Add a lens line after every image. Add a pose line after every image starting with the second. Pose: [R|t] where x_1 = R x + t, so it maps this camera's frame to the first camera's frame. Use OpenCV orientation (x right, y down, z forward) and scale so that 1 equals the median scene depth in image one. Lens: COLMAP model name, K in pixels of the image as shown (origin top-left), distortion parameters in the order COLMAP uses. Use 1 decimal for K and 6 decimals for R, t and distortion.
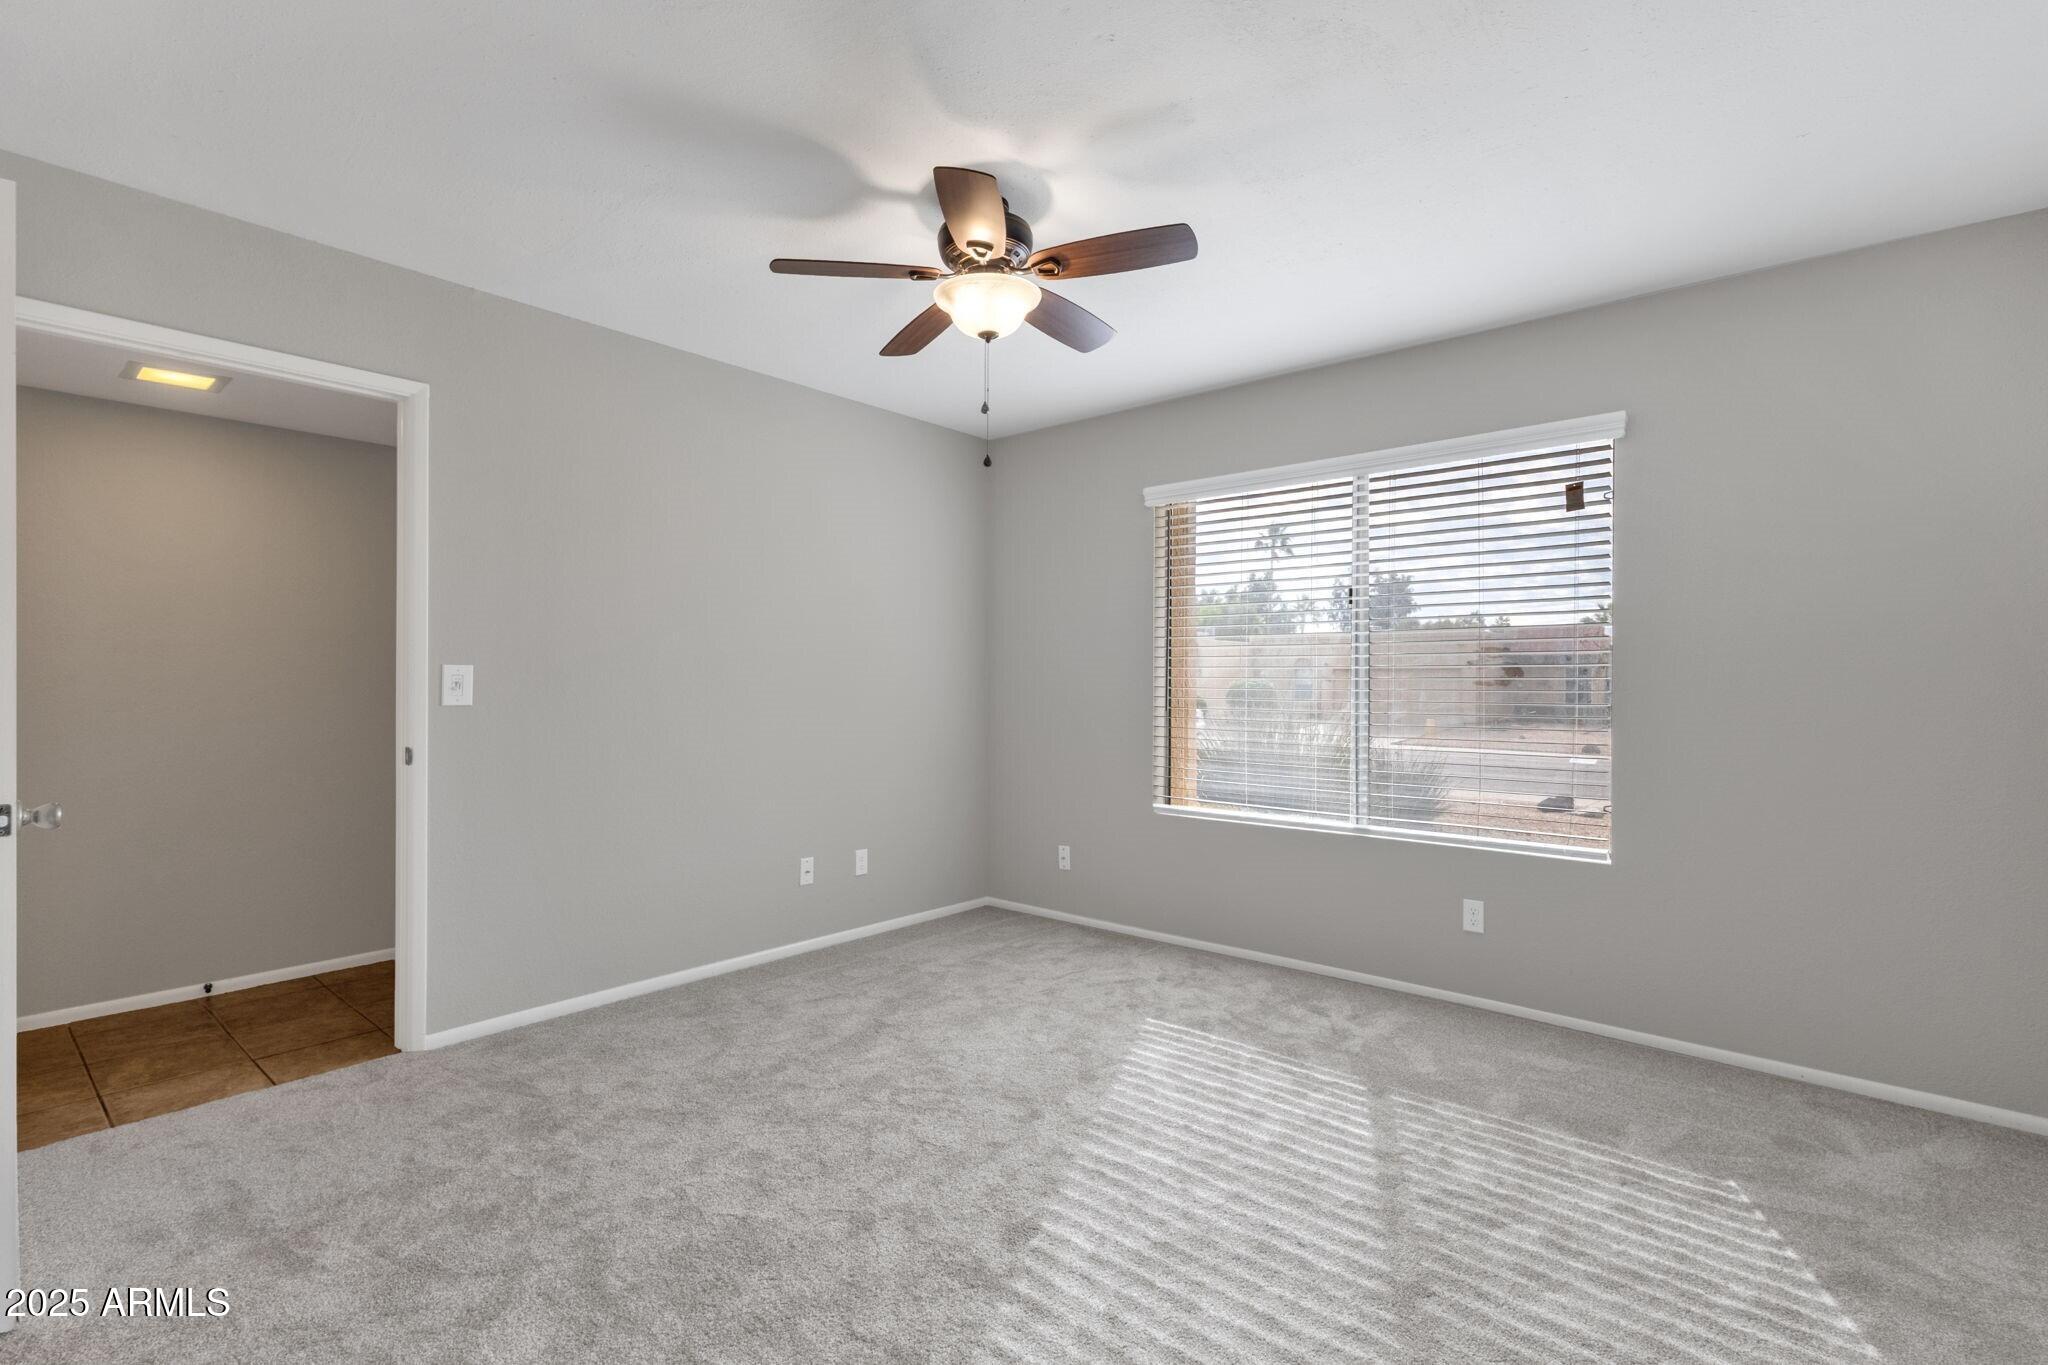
lens RADIAL K [[945.3, 0, 1024.0], [0, 945.3, 682.5], [0, 0, 1]] dist [0.001428, -0.000624]
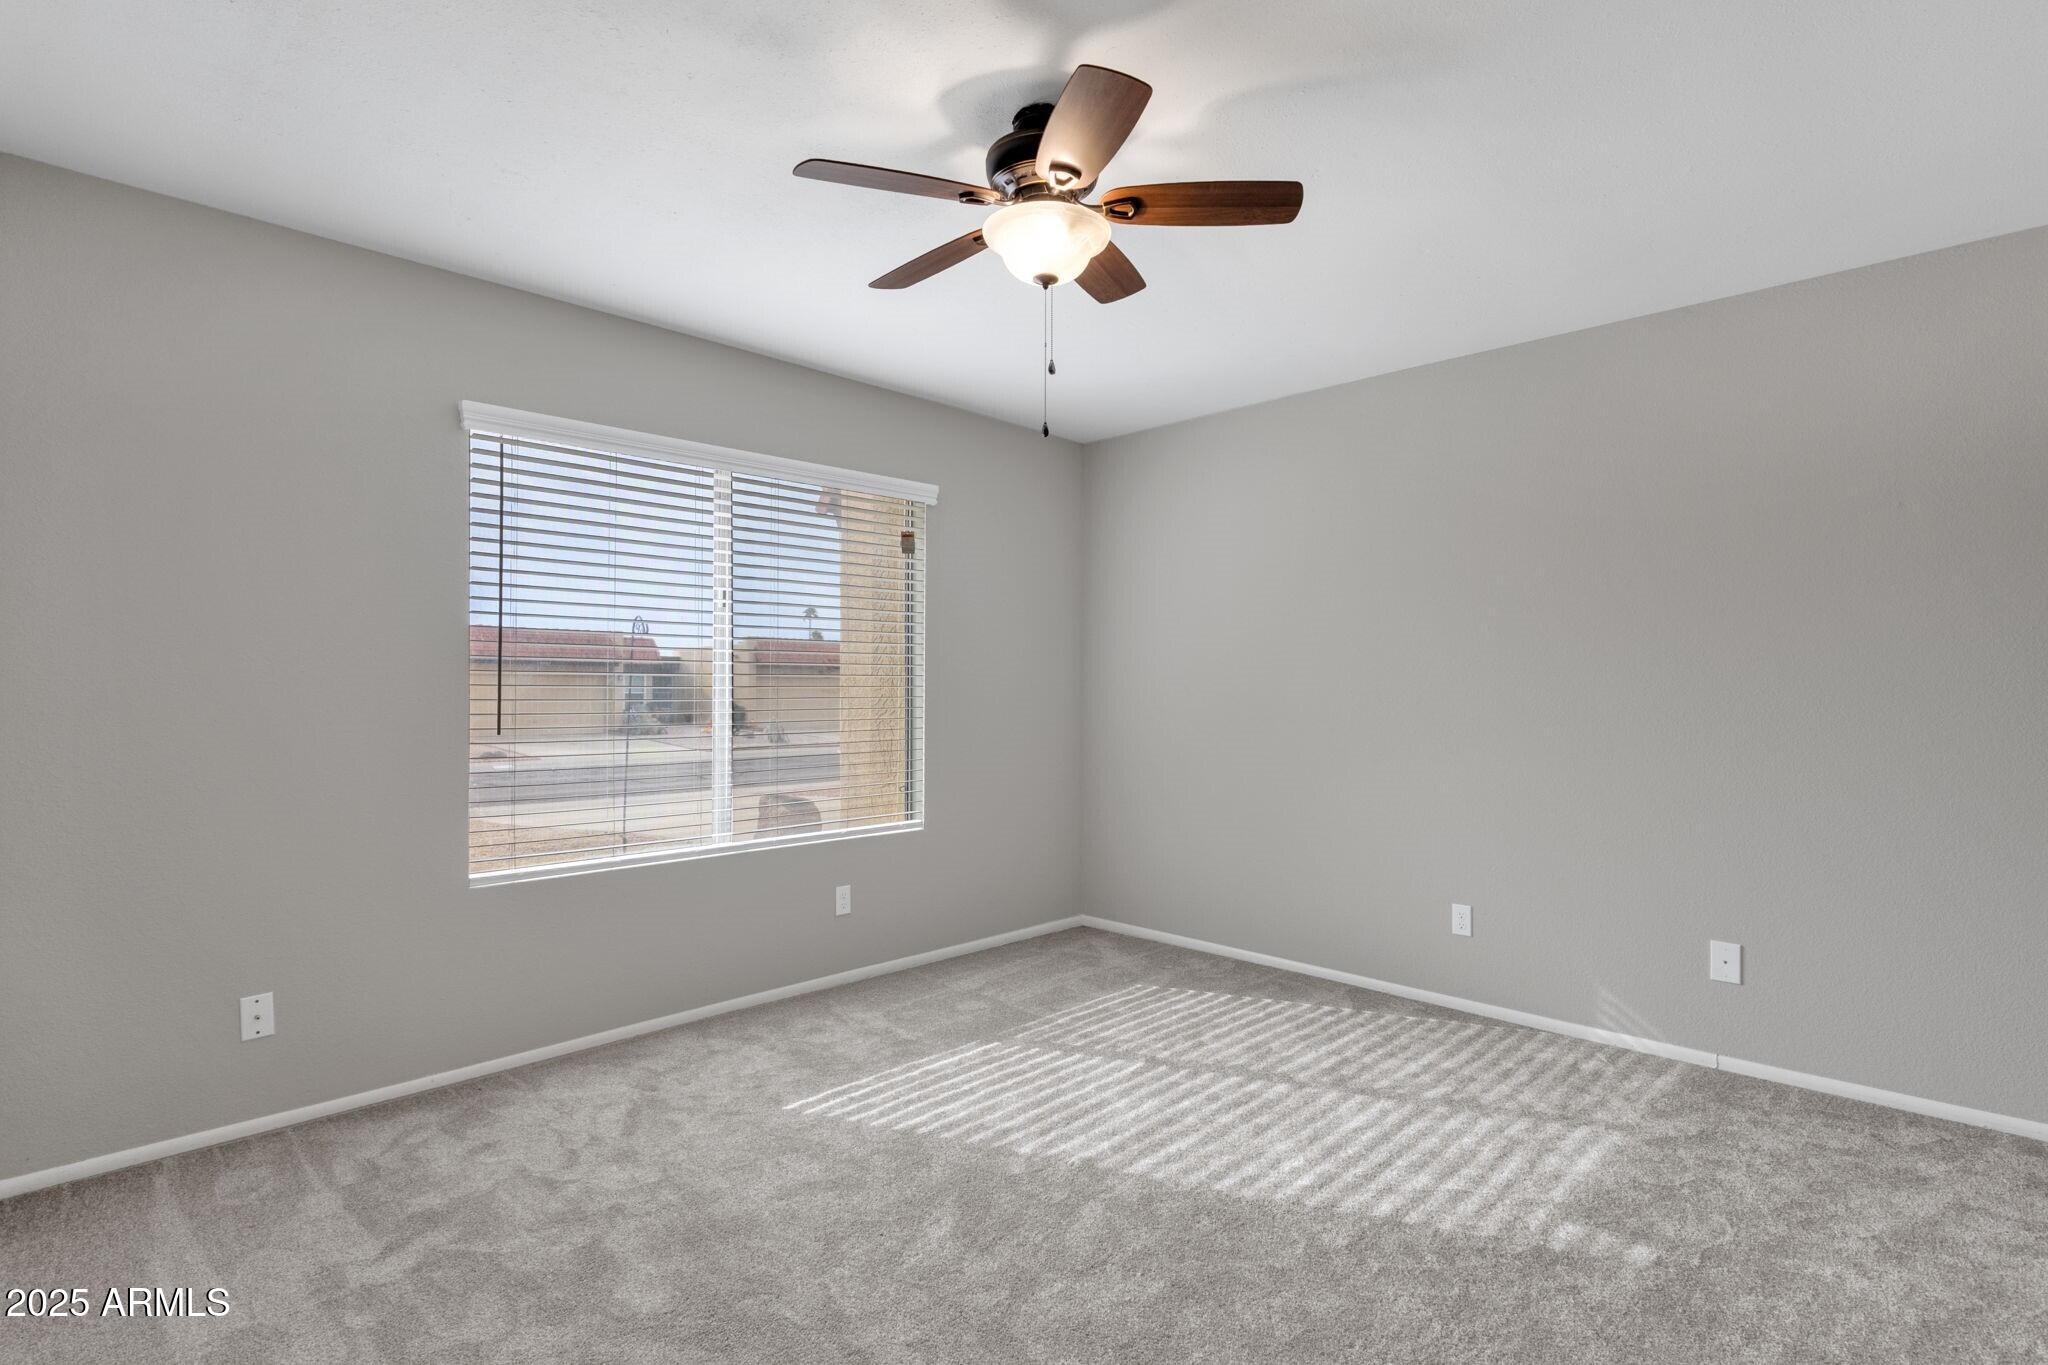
lens RADIAL K [[954.2, 0, 1026.4], [0, 954.2, 679.7], [0, 0, 1]] dist [0.008463, 0.002140]
pose [[0.071120, 0.012030, 0.997395, -0.712345], [0.000942, 0.999926, -0.012128, -0.001993], [-0.997467, 0.001803, 0.071104, 0.770575]]
